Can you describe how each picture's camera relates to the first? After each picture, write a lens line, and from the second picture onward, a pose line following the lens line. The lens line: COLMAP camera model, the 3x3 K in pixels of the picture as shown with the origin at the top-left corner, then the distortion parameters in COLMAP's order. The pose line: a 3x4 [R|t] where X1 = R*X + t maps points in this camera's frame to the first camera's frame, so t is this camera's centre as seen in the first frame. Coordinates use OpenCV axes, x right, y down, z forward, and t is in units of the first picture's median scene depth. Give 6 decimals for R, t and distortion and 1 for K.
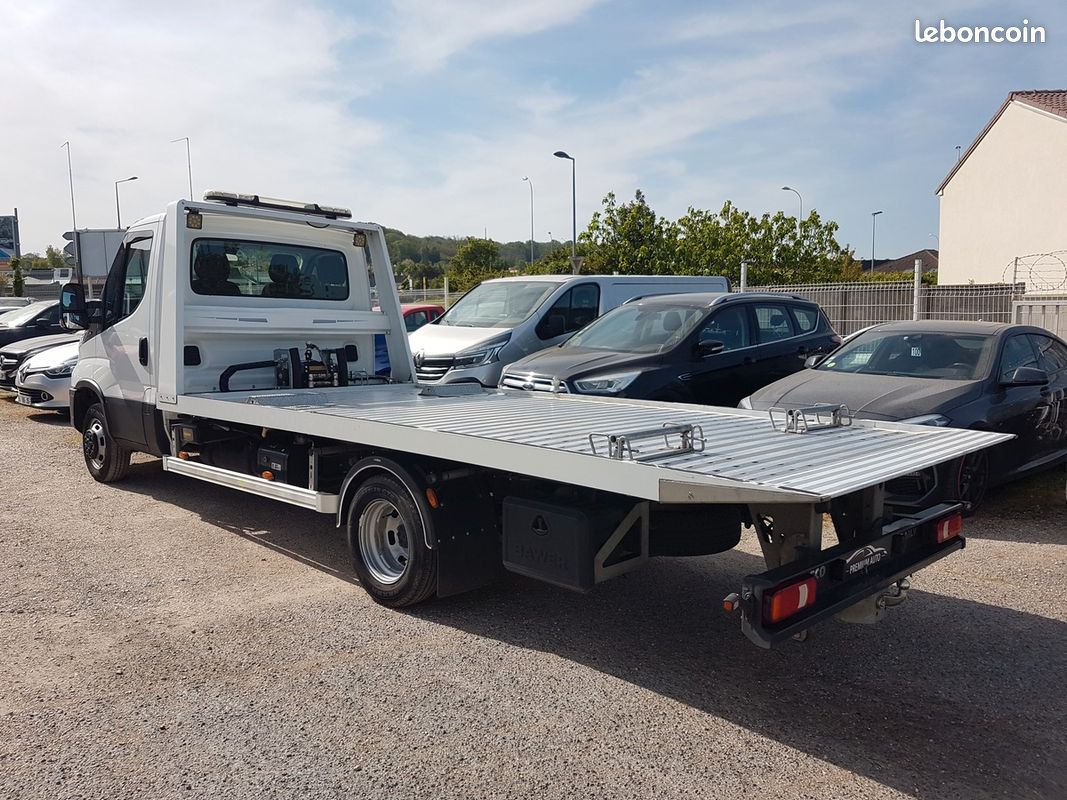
lens RADIAL K [[824.4, 0, 494.5], [0, 824.4, 398.6], [0, 0, 1]] dist [0.077416, -0.108640]
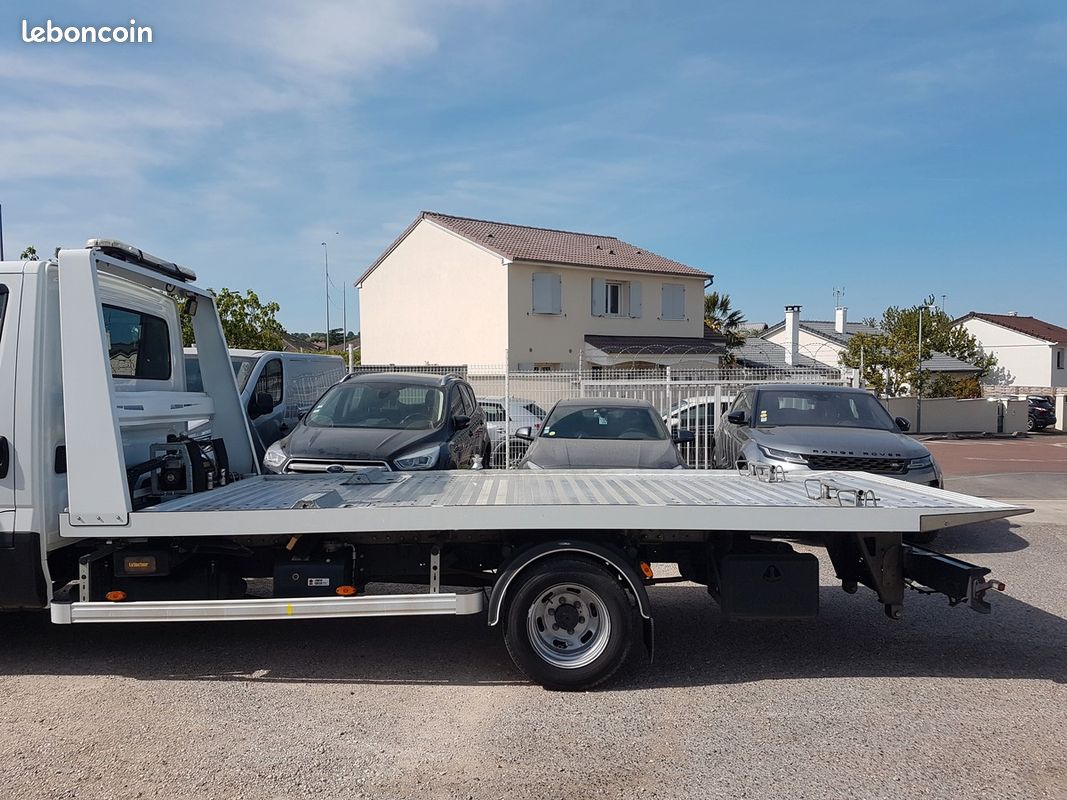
lens RADIAL K [[824.4, 0, 530.9], [0, 824.4, 400.6], [0, 0, 1]] dist [0.077416, -0.108640]
pose [[0.689192, -0.010040, 0.724509, -0.548422], [0.071505, 0.995966, -0.054217, -0.029958], [-0.721042, 0.089172, 0.687130, 0.192029]]
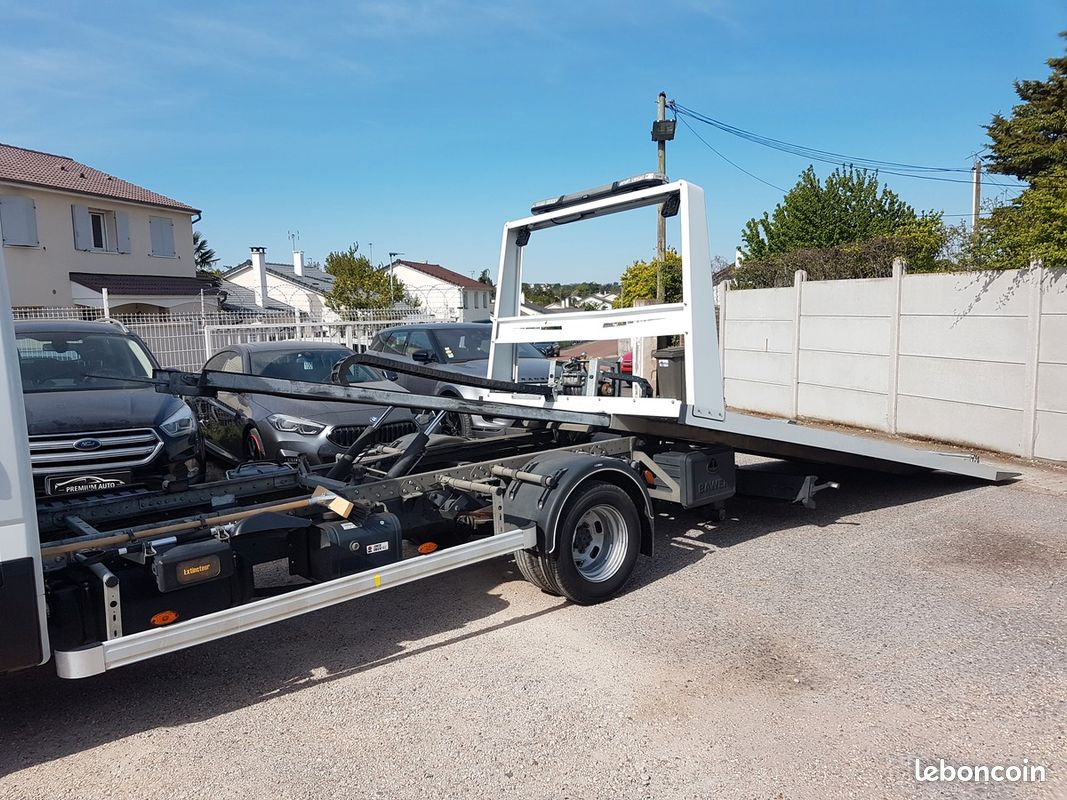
lens RADIAL K [[824.4, 0, 532.3], [0, 824.4, 393.6], [0, 0, 1]] dist [0.077416, -0.108640]
pose [[0.071548, -0.086215, 0.993704, -0.739303], [0.128621, 0.988737, 0.076523, -0.071634], [-0.989109, 0.122336, 0.081831, 0.599400]]
